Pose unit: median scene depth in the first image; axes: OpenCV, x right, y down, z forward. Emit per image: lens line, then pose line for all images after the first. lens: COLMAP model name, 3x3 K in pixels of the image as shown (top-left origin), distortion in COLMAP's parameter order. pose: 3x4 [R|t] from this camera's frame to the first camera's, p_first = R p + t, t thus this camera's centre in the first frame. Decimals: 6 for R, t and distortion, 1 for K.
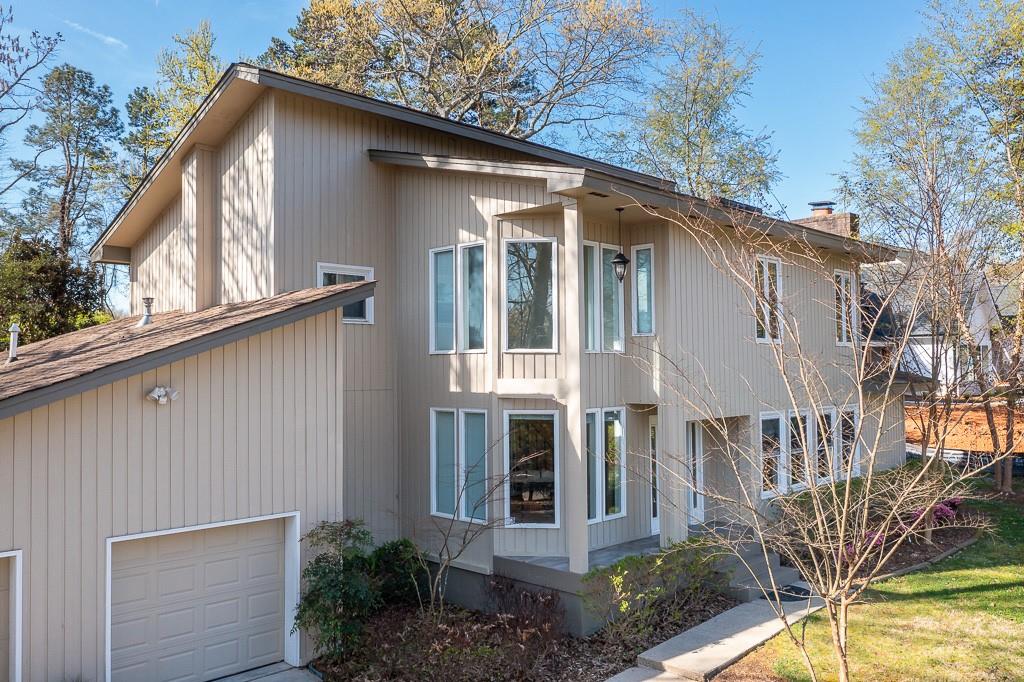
lens RADIAL K [[805.9, 0, 512.0], [0, 805.9, 341.0], [0, 0, 1]] dist [-0.010706, 0.000231]
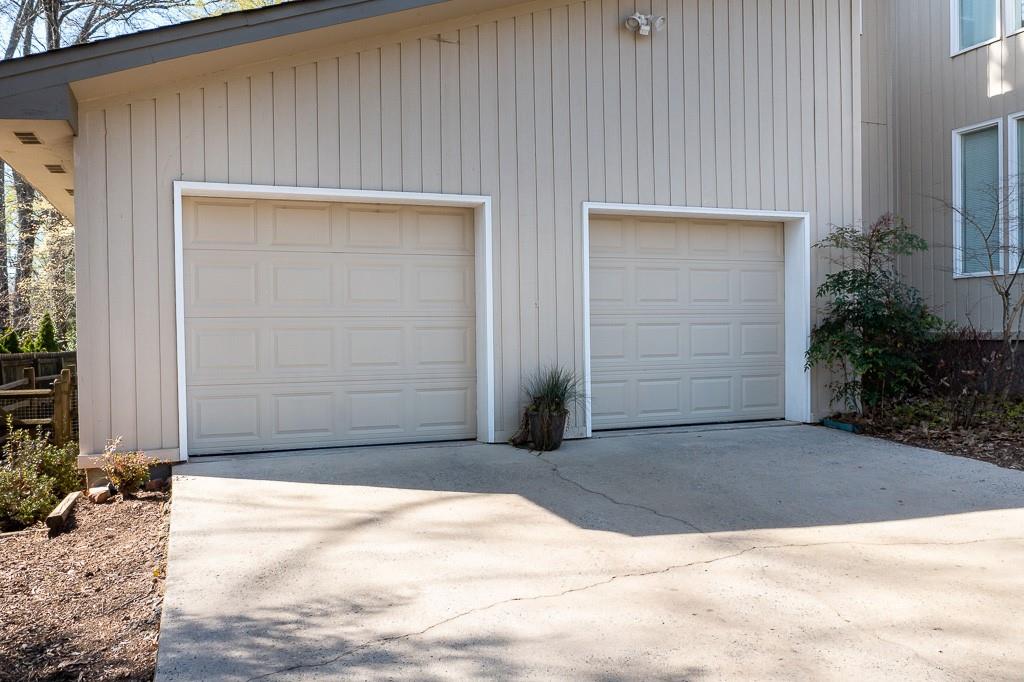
lens RADIAL K [[805.9, 0, 512.0], [0, 805.9, 341.0], [0, 0, 1]] dist [-0.010706, 0.000231]
pose [[0.914872, -0.004505, -0.403719, -0.216492], [0.021541, 0.999058, 0.037667, 0.296119], [0.403169, -0.043157, 0.914107, 0.219022]]
